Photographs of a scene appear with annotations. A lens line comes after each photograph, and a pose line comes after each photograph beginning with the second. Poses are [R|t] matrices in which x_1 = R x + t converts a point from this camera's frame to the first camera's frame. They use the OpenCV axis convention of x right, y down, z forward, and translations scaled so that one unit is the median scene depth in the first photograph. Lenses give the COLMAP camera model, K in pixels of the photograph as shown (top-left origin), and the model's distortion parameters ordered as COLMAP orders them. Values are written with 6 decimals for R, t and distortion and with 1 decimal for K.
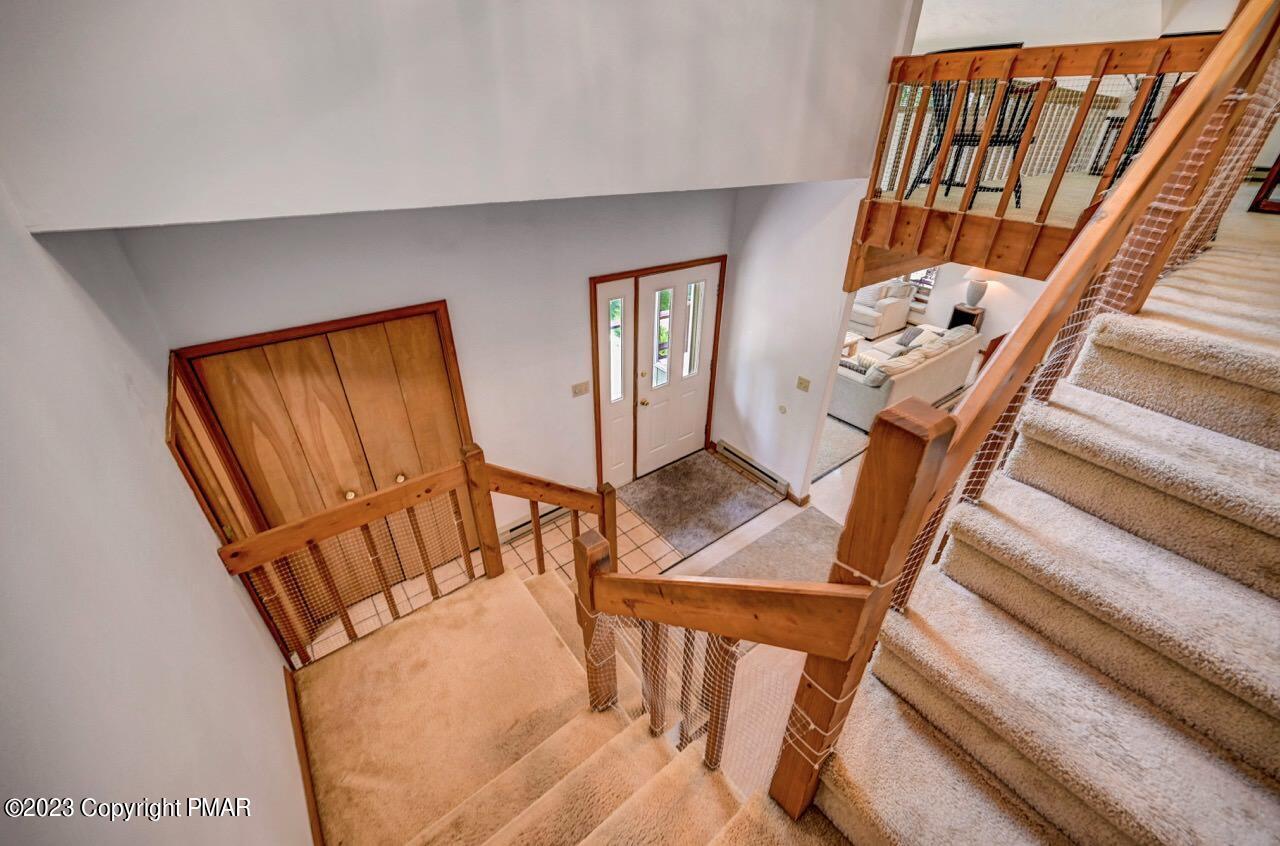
lens RADIAL K [[515.3, 0, 655.9], [0, 515.3, 407.5], [0, 0, 1]] dist [-0.001441, 0.000101]
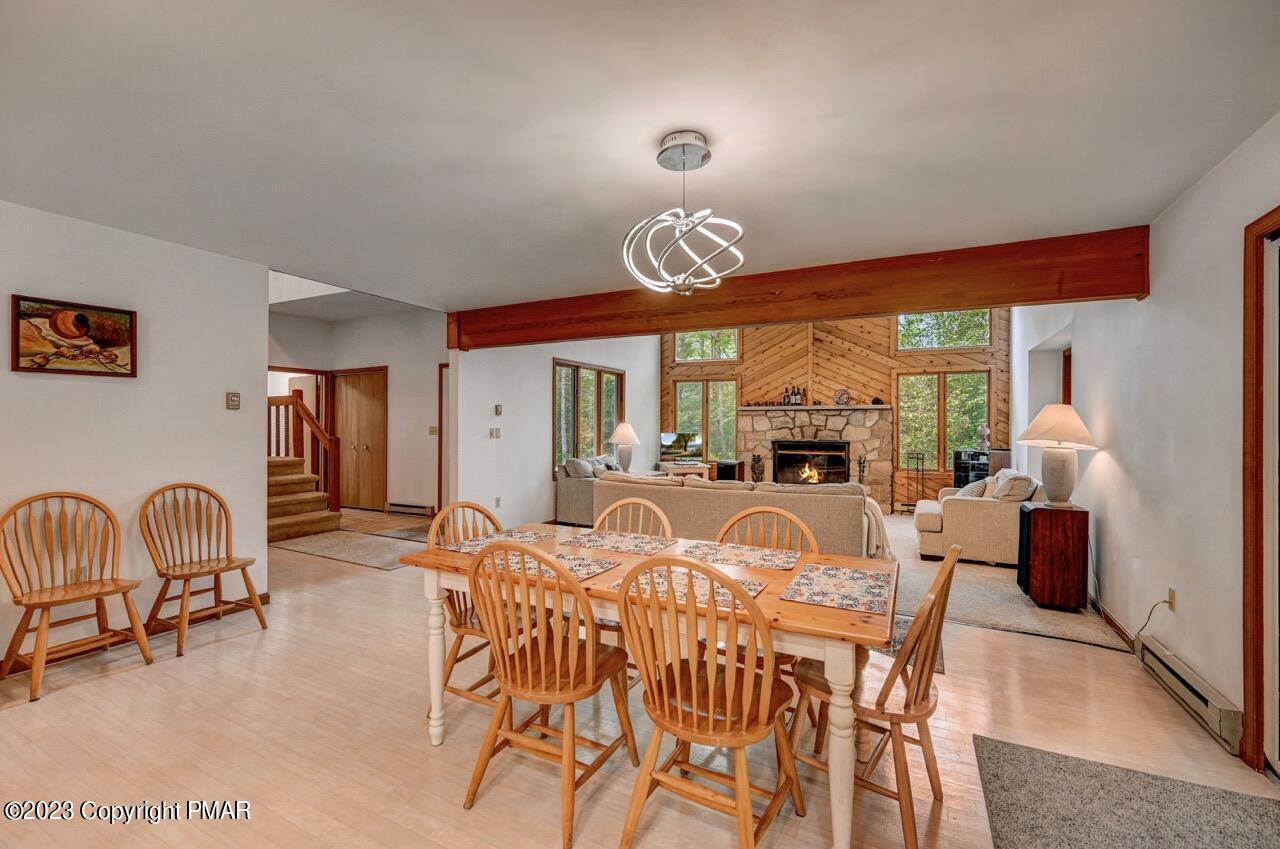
lens RADIAL K [[534.5, 0, 640.0], [0, 534.5, 424.5], [0, 0, 1]] dist [-0.001544, 0.000038]
pose [[0.410156, -0.026218, -0.911638, 2.038120], [-0.448420, 0.864618, -0.226615, 0.047433], [0.794161, 0.501745, 0.342872, 1.108640]]
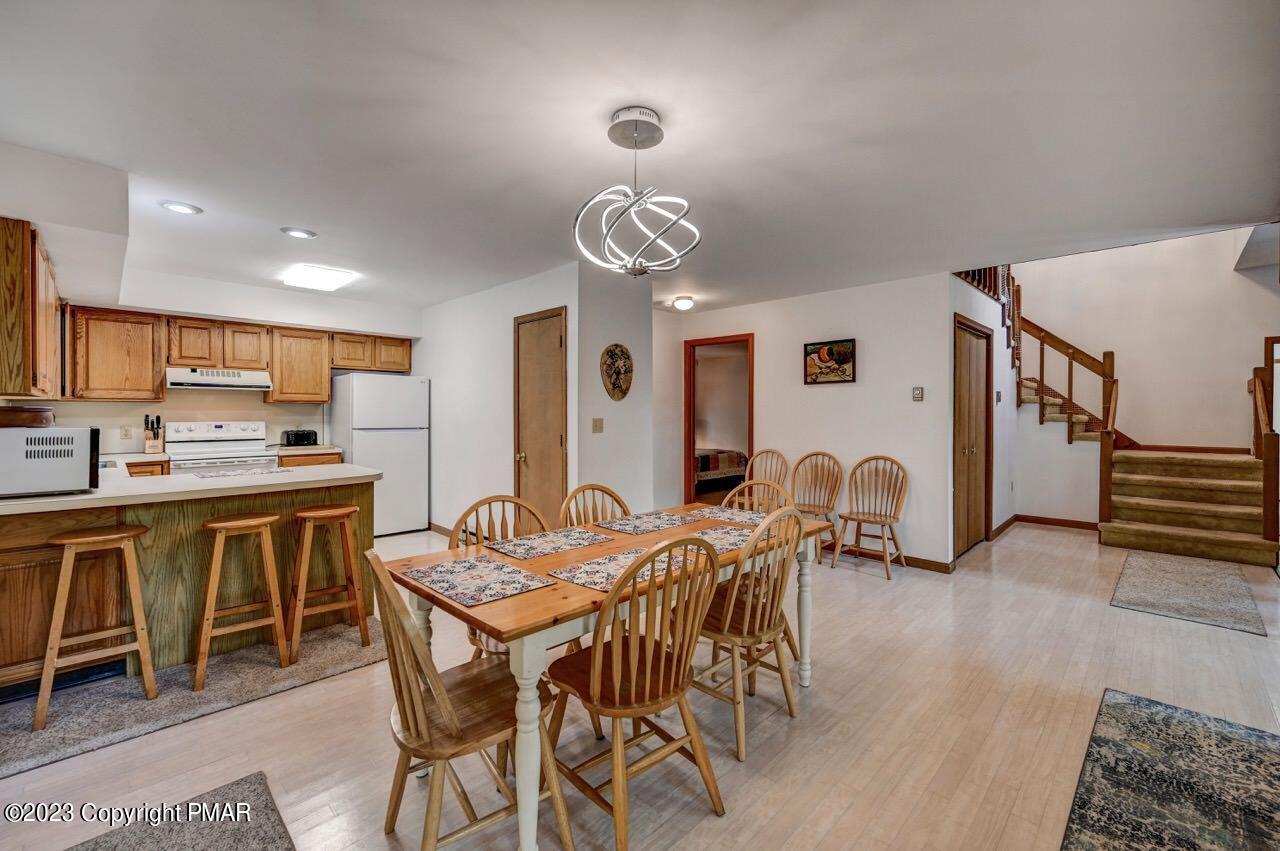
lens RADIAL K [[531.4, 0, 644.2], [0, 531.4, 410.7], [0, 0, 1]] dist [0.000773, -0.000011]
pose [[-0.992301, -0.028270, -0.120581, 1.562103], [-0.084322, 0.867311, 0.490572, -0.404135], [0.090713, 0.496963, -0.863017, 1.866253]]
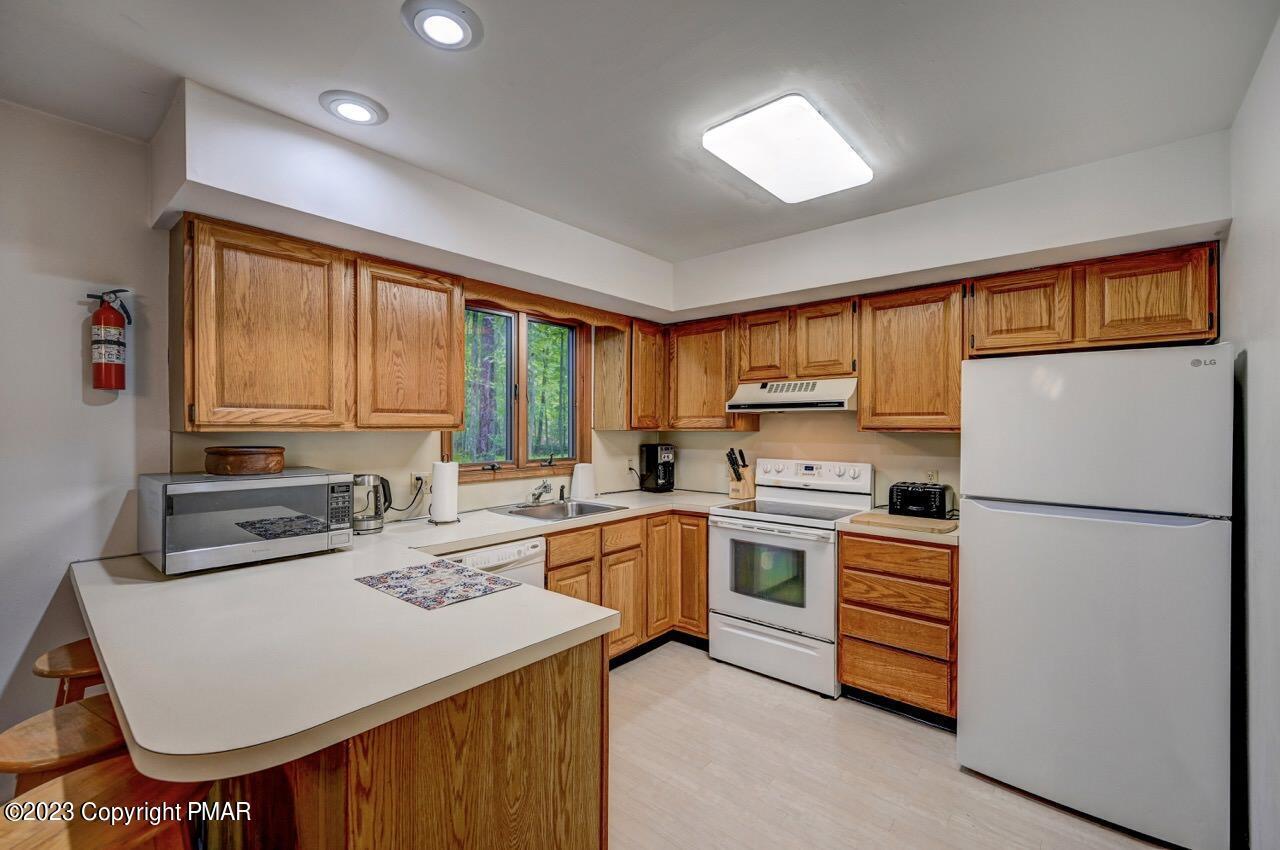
lens RADIAL K [[534.0, 0, 643.4], [0, 534.0, 431.6], [0, 0, 1]] dist [0.000031, -0.000031]
pose [[-0.185827, -0.032560, 0.982043, 1.654324], [0.482727, 0.867496, 0.120106, 0.125713], [-0.855829, 0.496378, -0.145487, 0.895202]]
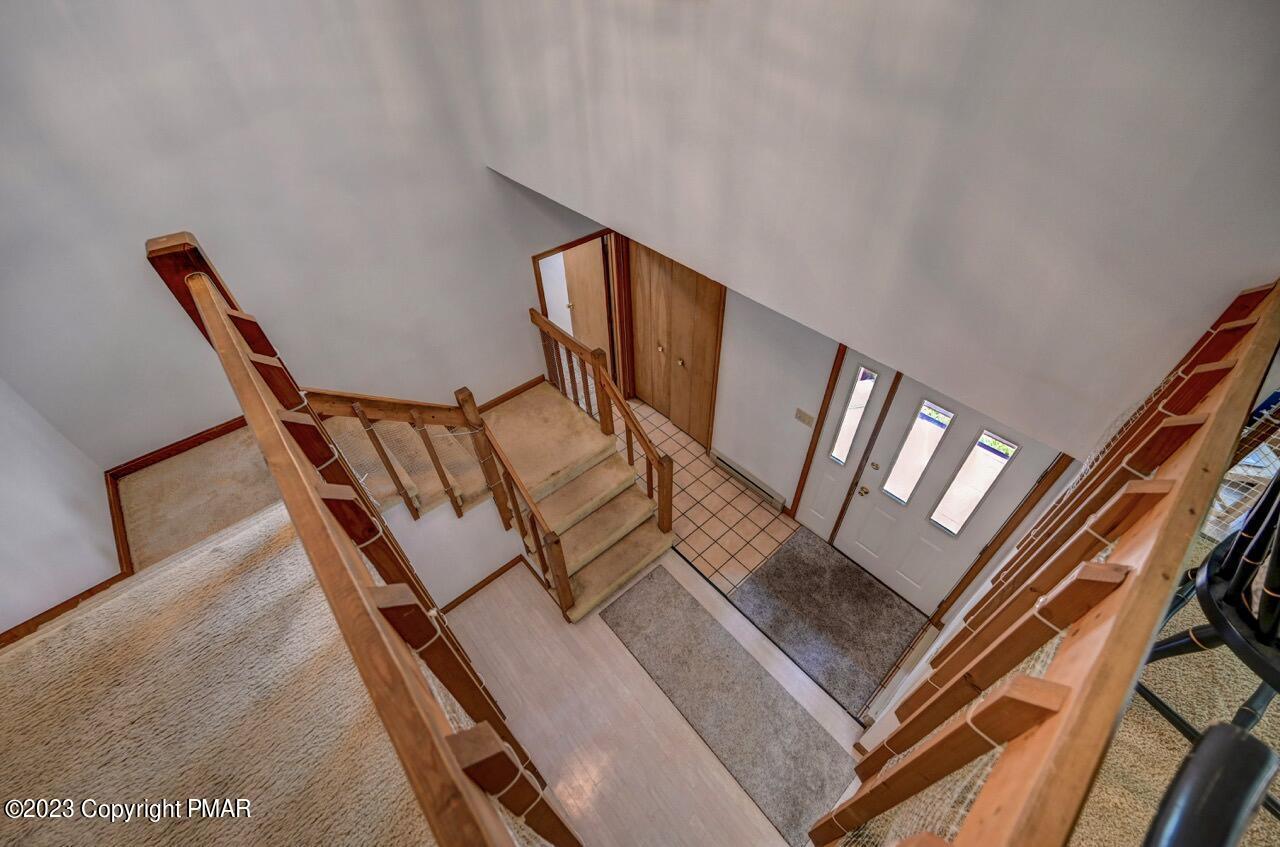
lens RADIAL K [[510.2, 0, 645.1], [0, 510.2, 421.3], [0, 0, 1]] dist [-0.000608, 0.000028]
pose [[0.047737, 0.671970, -0.739039, 0.678039], [-0.479948, 0.664305, 0.573017, -0.531871], [0.875997, 0.327346, 0.354222, 0.463320]]
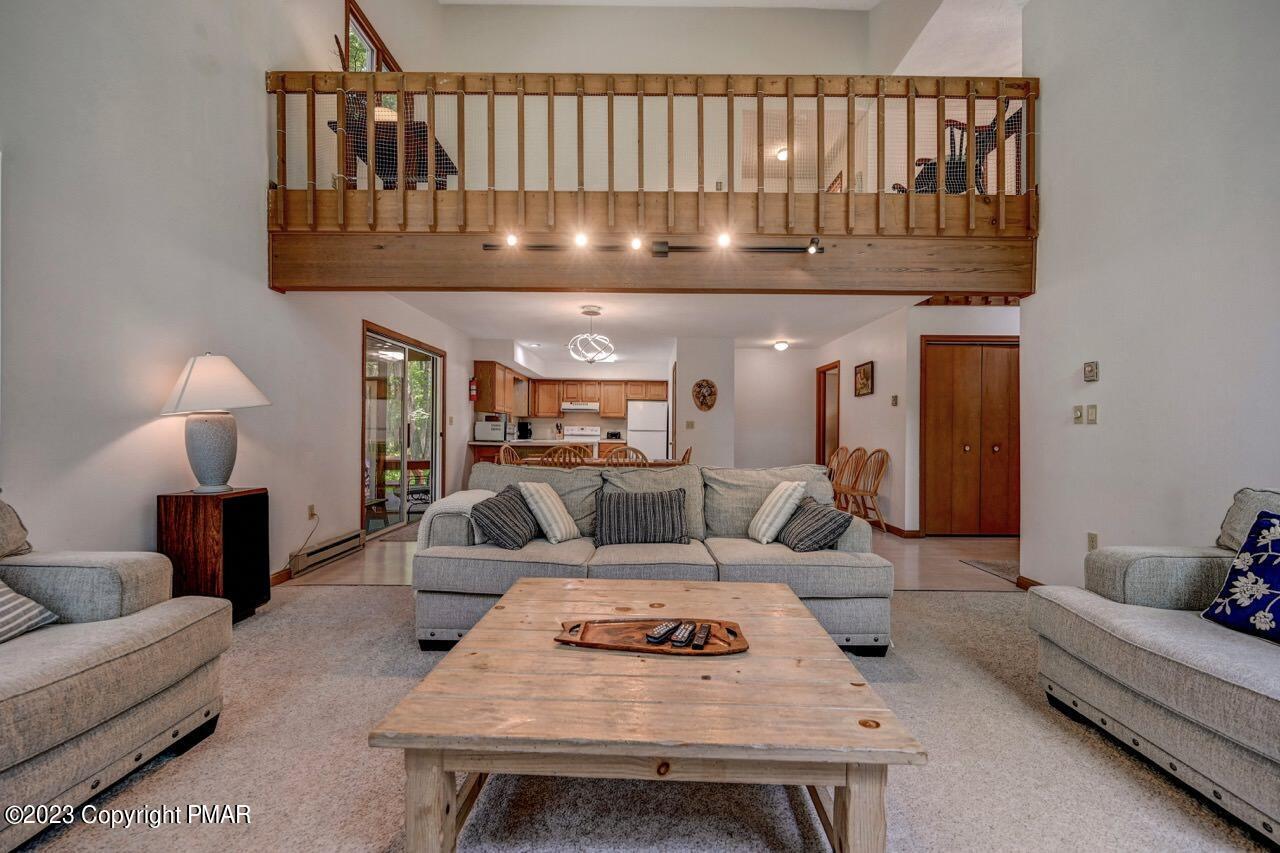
lens RADIAL K [[516.6, 0, 640.0], [0, 516.6, 426.5], [0, 0, 1]] dist [-0.000126, 0.000016]
pose [[-0.776599, -0.026077, 0.629456, 0.366651], [0.286243, 0.875451, 0.389424, -0.654462], [-0.561212, 0.482604, -0.672409, 2.373821]]
